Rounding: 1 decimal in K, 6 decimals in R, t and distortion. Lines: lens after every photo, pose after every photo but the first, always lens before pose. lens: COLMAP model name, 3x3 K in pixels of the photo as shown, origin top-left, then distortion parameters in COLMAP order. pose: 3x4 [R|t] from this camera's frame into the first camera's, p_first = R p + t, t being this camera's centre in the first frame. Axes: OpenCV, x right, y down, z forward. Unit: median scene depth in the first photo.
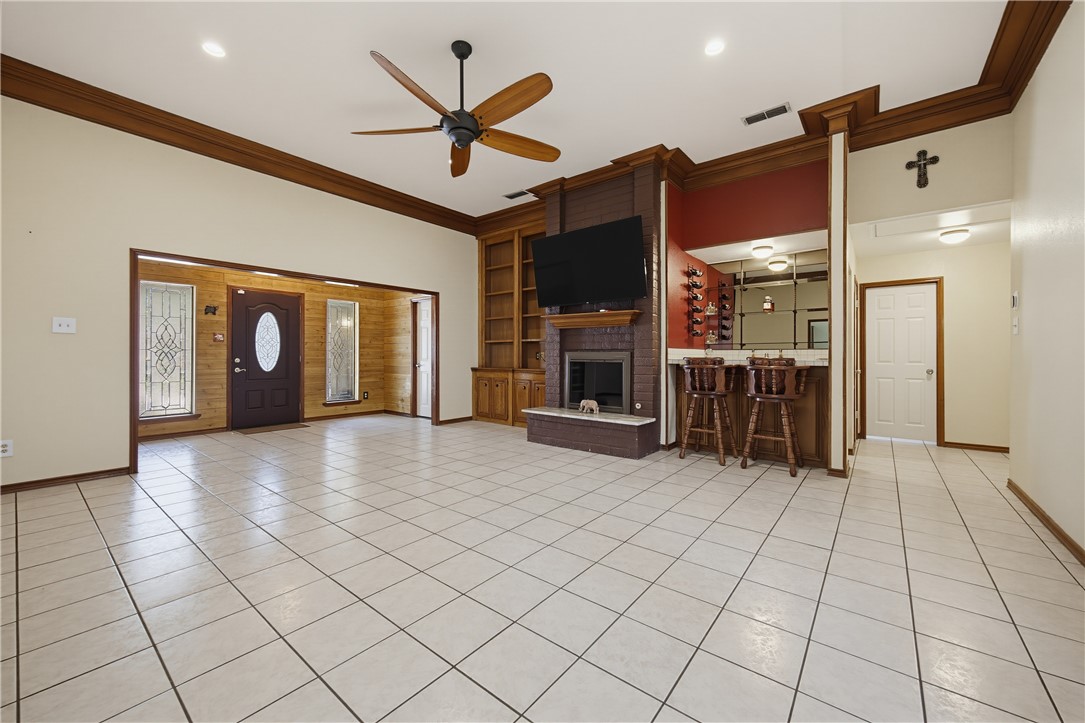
lens RADIAL K [[419.5, 0, 539.0], [0, 419.5, 354.5], [0, 0, 1]] dist [0.000118, -0.000124]
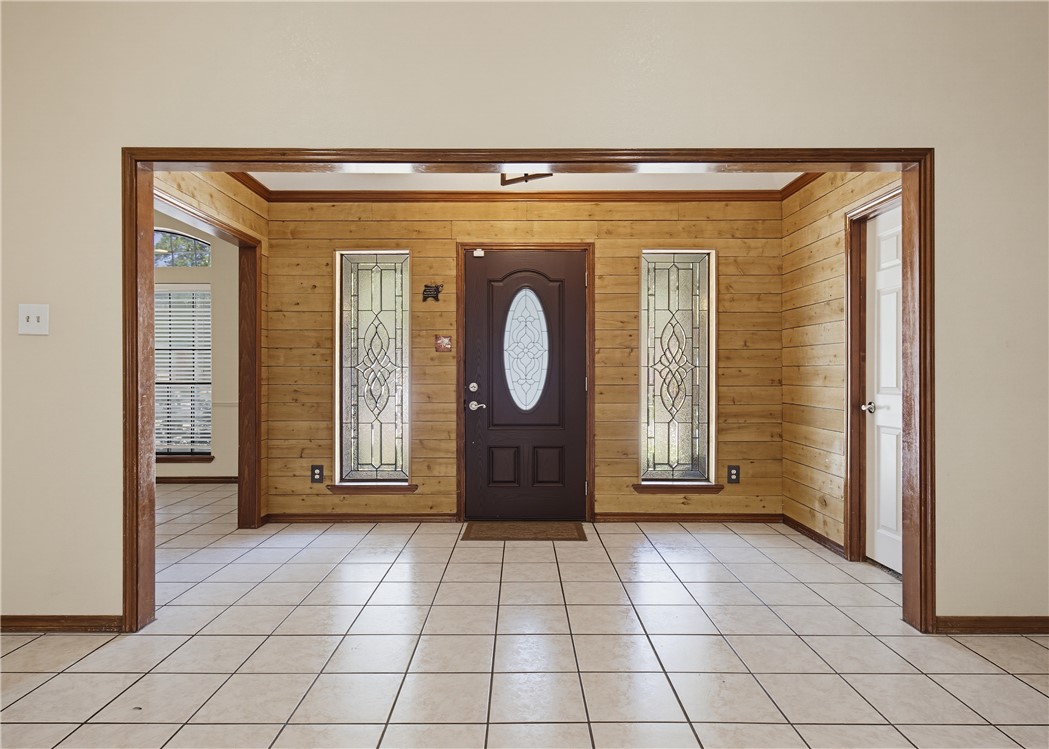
lens RADIAL K [[594.2, 0, 524.9], [0, 594.2, 378.6], [0, 0, 1]] dist [-0.001719, -0.001033]
pose [[0.633647, 0.003418, -0.773615, -0.102853], [0.001477, 0.999983, 0.005627, -0.000164], [0.773621, -0.004708, 0.633631, 0.527592]]
